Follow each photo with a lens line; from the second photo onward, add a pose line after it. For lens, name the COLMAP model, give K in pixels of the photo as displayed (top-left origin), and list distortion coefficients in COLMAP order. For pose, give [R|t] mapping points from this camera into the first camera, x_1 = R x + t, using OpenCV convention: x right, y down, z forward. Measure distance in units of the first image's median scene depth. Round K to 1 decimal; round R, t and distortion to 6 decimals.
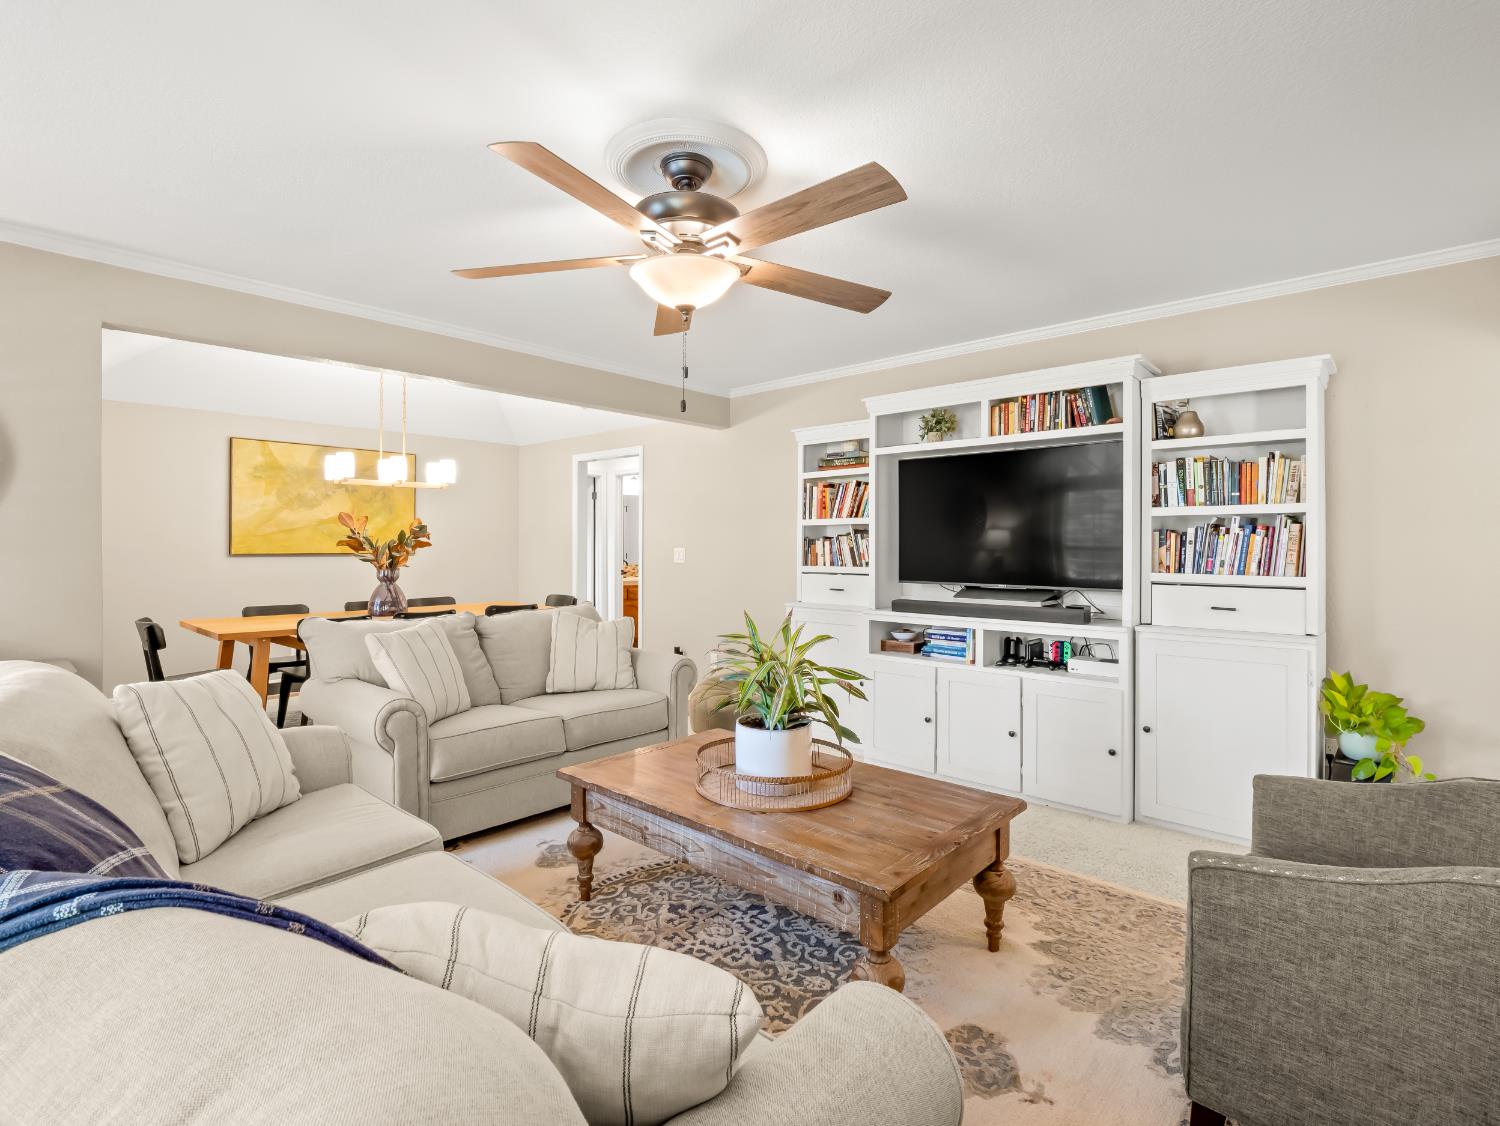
lens RADIAL K [[729.4, 0, 740.2], [0, 729.4, 542.8], [0, 0, 1]] dist [-0.013233, -0.002002]
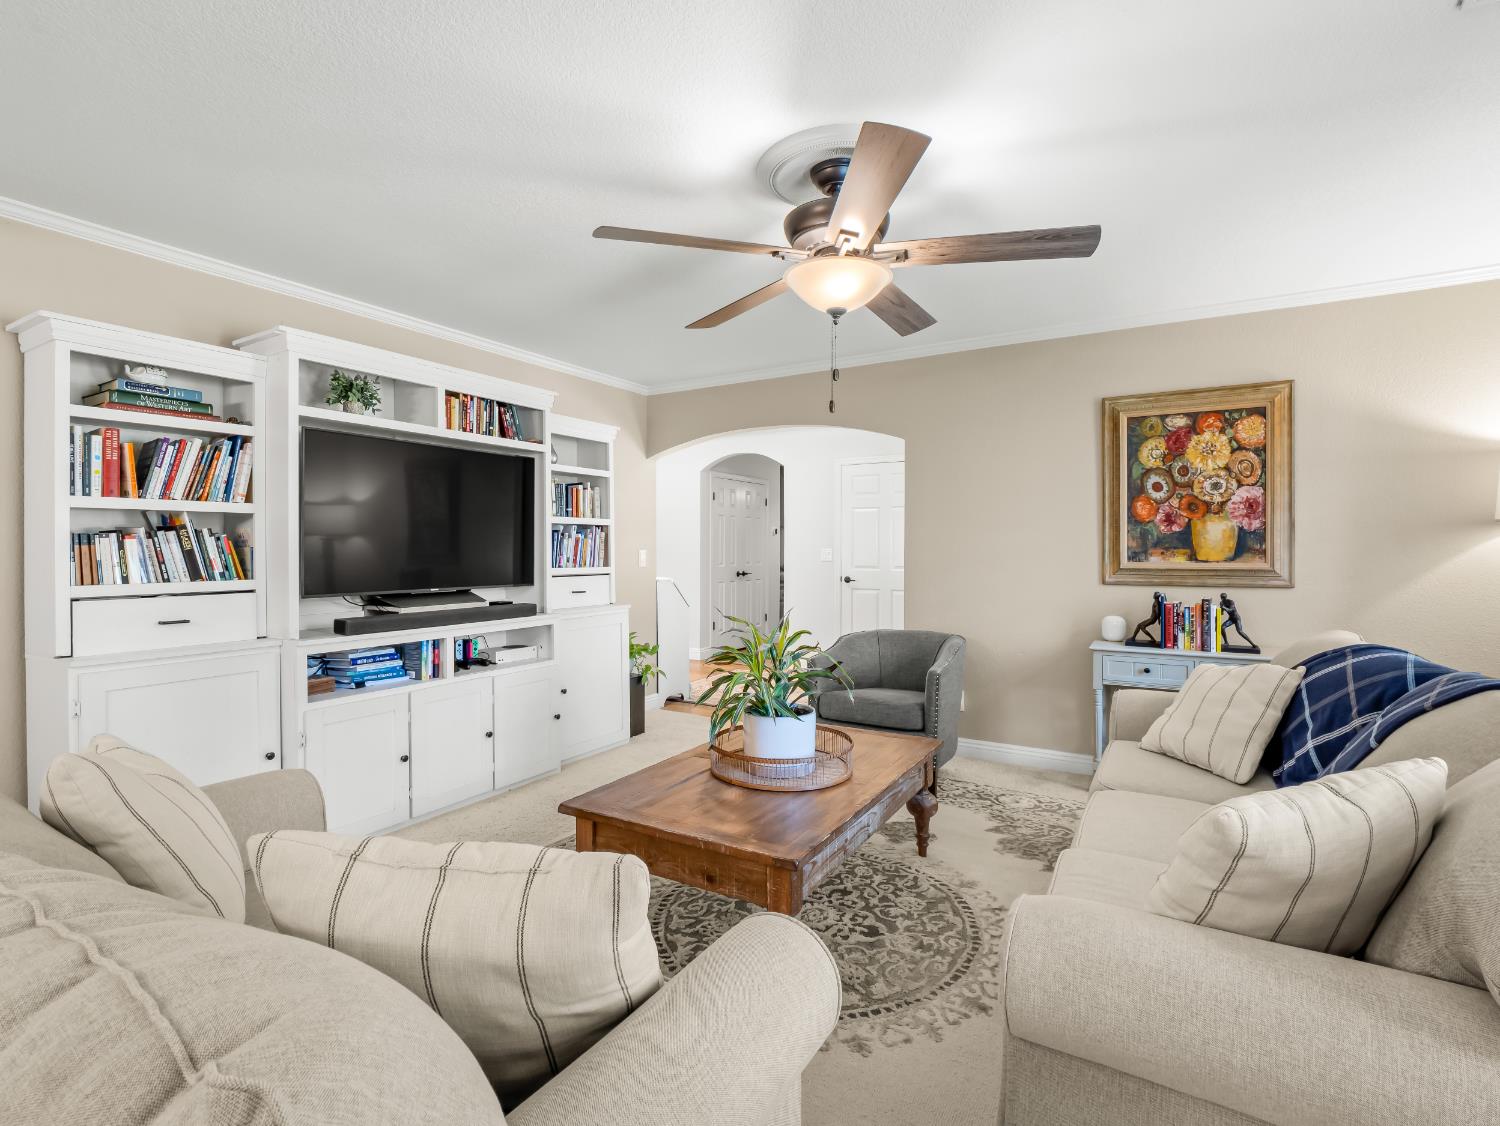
lens RADIAL K [[729.4, 0, 740.2], [0, 729.4, 542.8], [0, 0, 1]] dist [-0.013233, -0.002002]
pose [[-0.194918, 0.012247, 0.980743, -0.648048], [0.005546, 0.999920, -0.011384, 0.012494], [-0.980804, 0.003220, -0.194971, 0.826323]]
